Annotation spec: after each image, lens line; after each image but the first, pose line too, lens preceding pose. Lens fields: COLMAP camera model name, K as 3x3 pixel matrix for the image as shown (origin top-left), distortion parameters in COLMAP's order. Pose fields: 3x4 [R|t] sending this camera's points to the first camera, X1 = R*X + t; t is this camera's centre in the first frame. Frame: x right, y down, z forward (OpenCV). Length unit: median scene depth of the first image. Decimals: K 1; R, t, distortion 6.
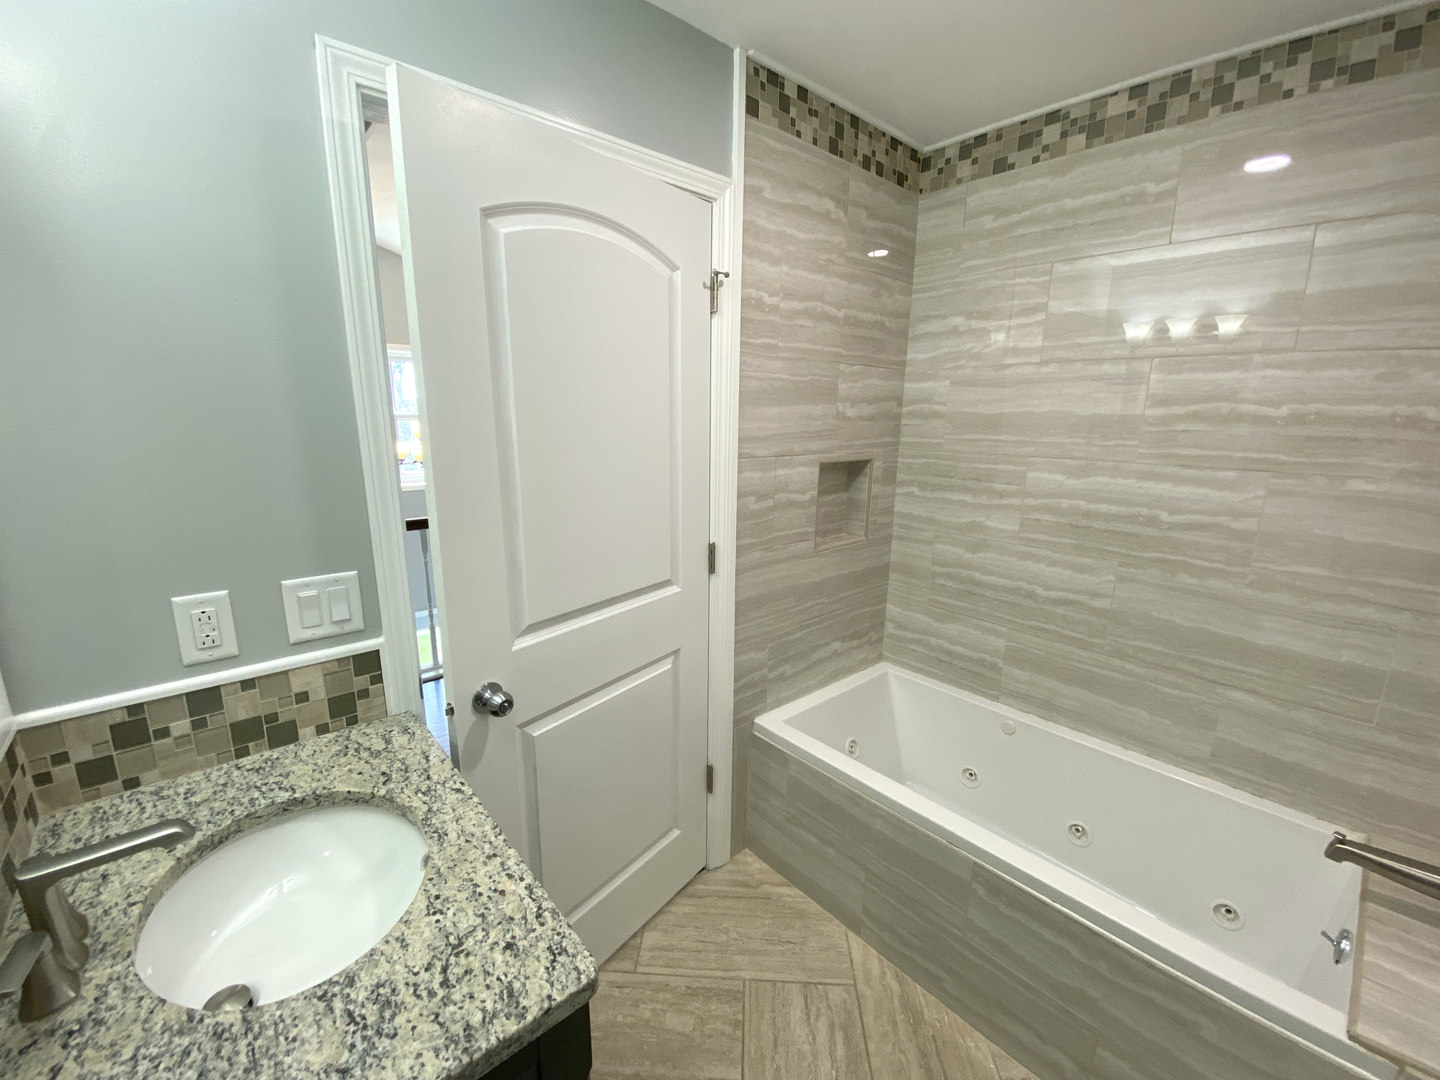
lens RADIAL K [[606.2, 0, 720.1], [0, 606.2, 538.5], [0, 0, 1]] dist [0.009009, -0.001165]
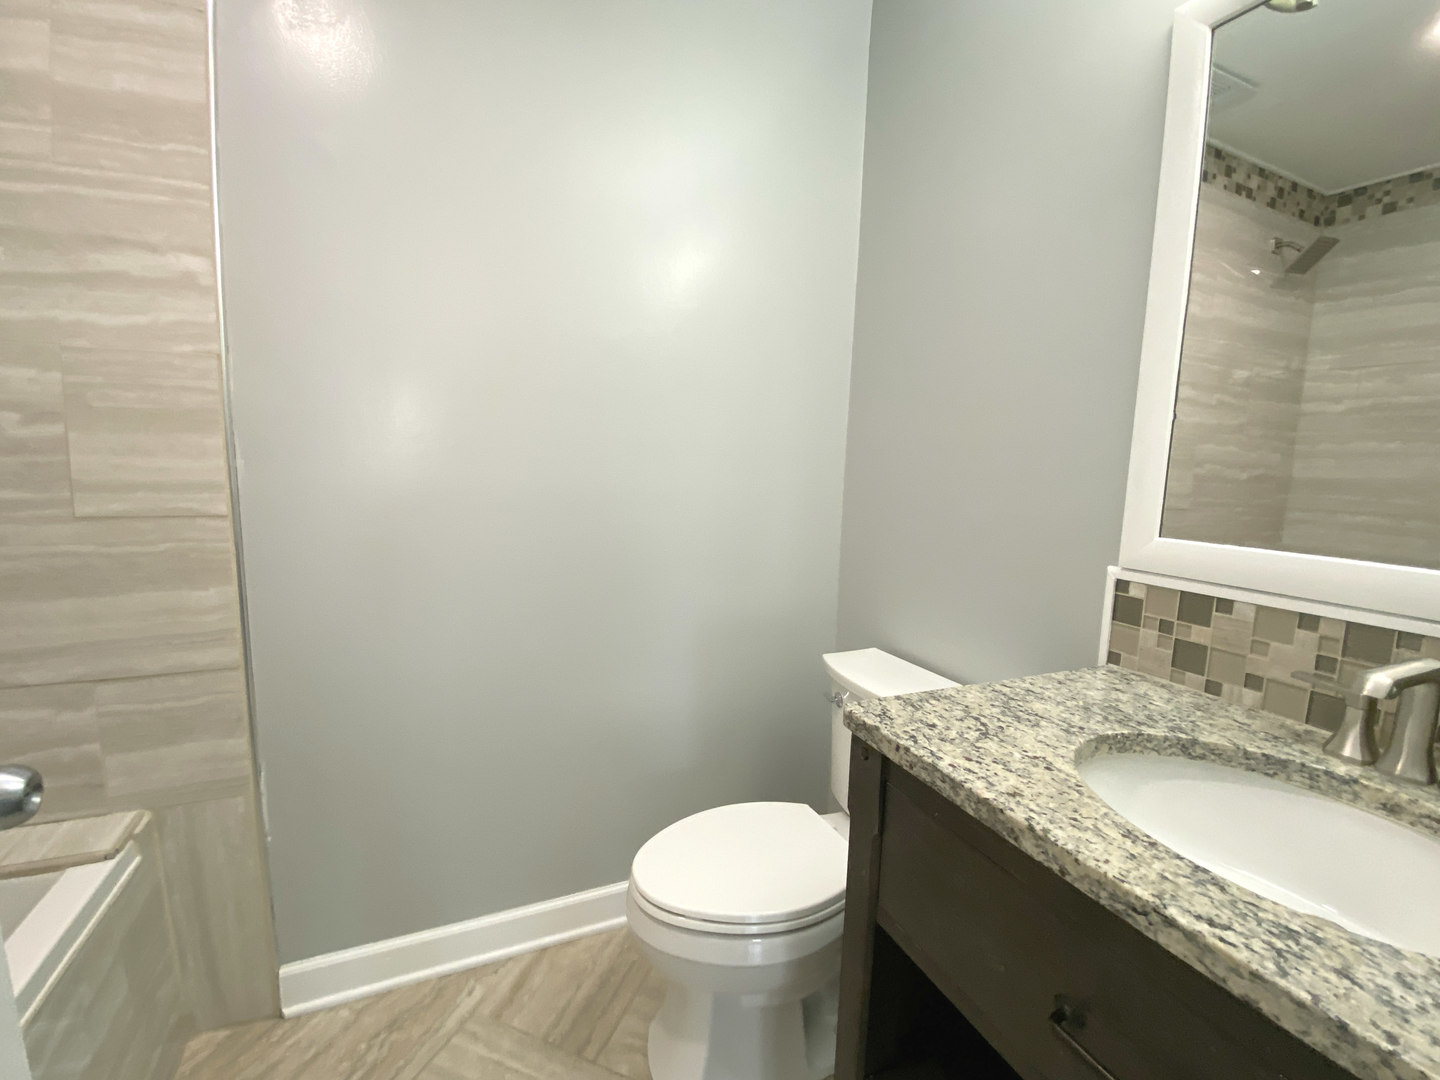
lens RADIAL K [[606.2, 0, 716.0], [0, 606.2, 535.1], [0, 0, 1]] dist [0.009009, -0.001165]
pose [[-0.953335, -0.071268, 0.293381, -0.274445], [0.034786, 0.939340, 0.341218, -0.012811], [-0.299903, 0.335501, -0.893027, 1.935438]]
